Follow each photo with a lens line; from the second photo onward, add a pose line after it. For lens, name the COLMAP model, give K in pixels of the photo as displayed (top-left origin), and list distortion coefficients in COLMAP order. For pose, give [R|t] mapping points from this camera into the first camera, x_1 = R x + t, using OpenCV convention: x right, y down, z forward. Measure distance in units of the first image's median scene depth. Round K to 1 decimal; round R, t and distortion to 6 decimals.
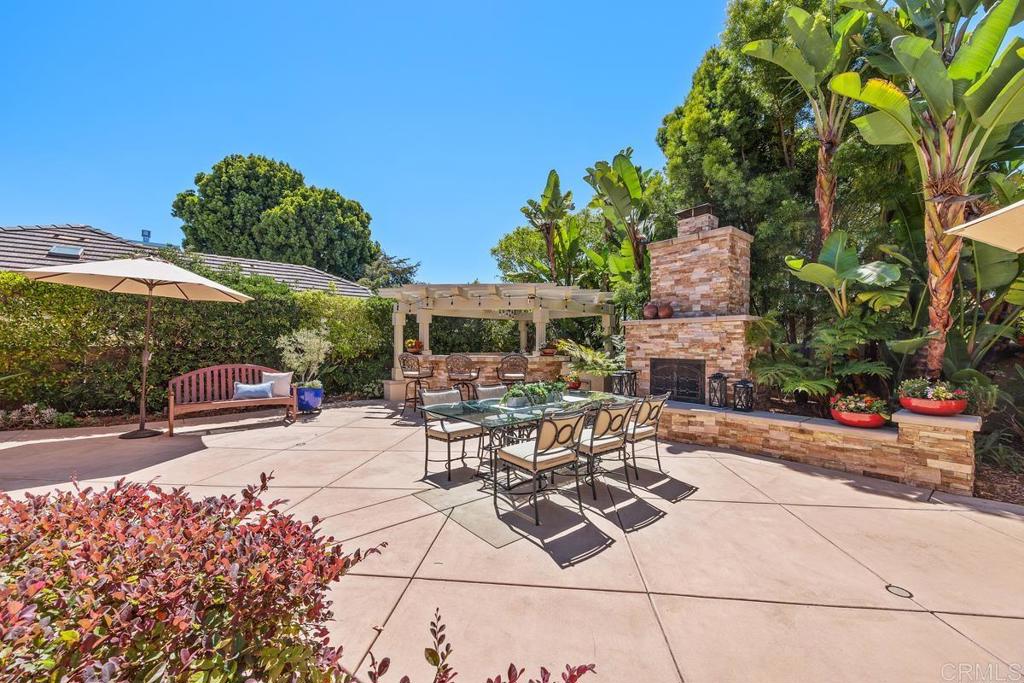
lens RADIAL K [[380.8, 0, 512.9], [0, 380.8, 345.2], [0, 0, 1]] dist [-0.000917, -0.000047]
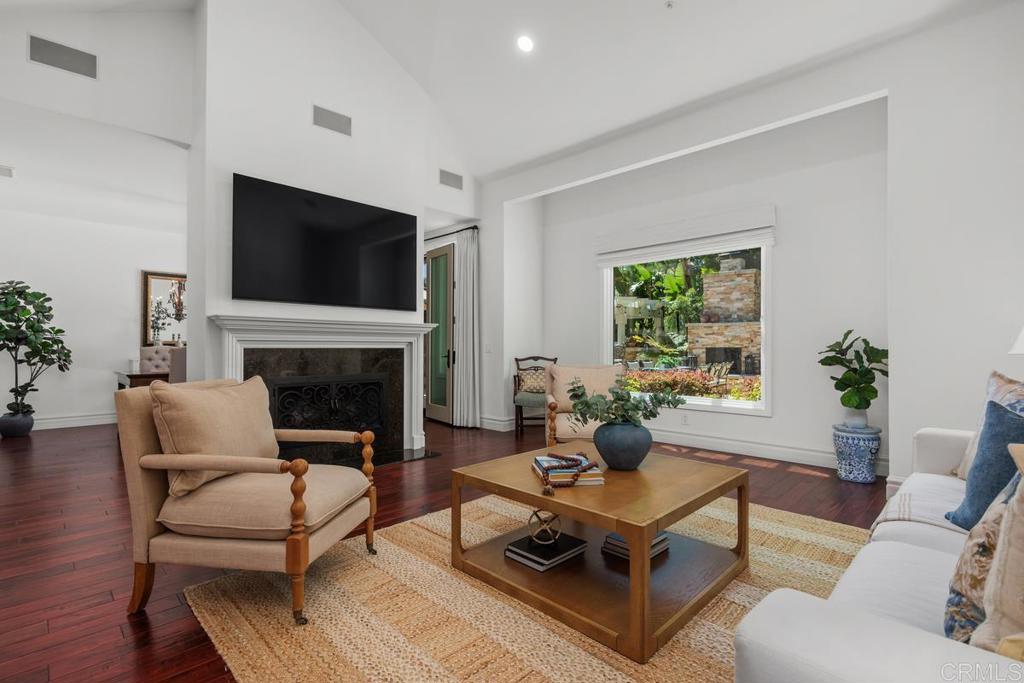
lens RADIAL K [[472.6, 0, 504.0], [0, 472.6, 342.0], [0, 0, 1]] dist [-0.005248, -0.001188]
pose [[0.997129, -0.008243, 0.075276, -0.651960], [0.008577, 0.999955, -0.004115, 0.012548], [-0.075238, 0.004749, 0.997154, -0.936816]]
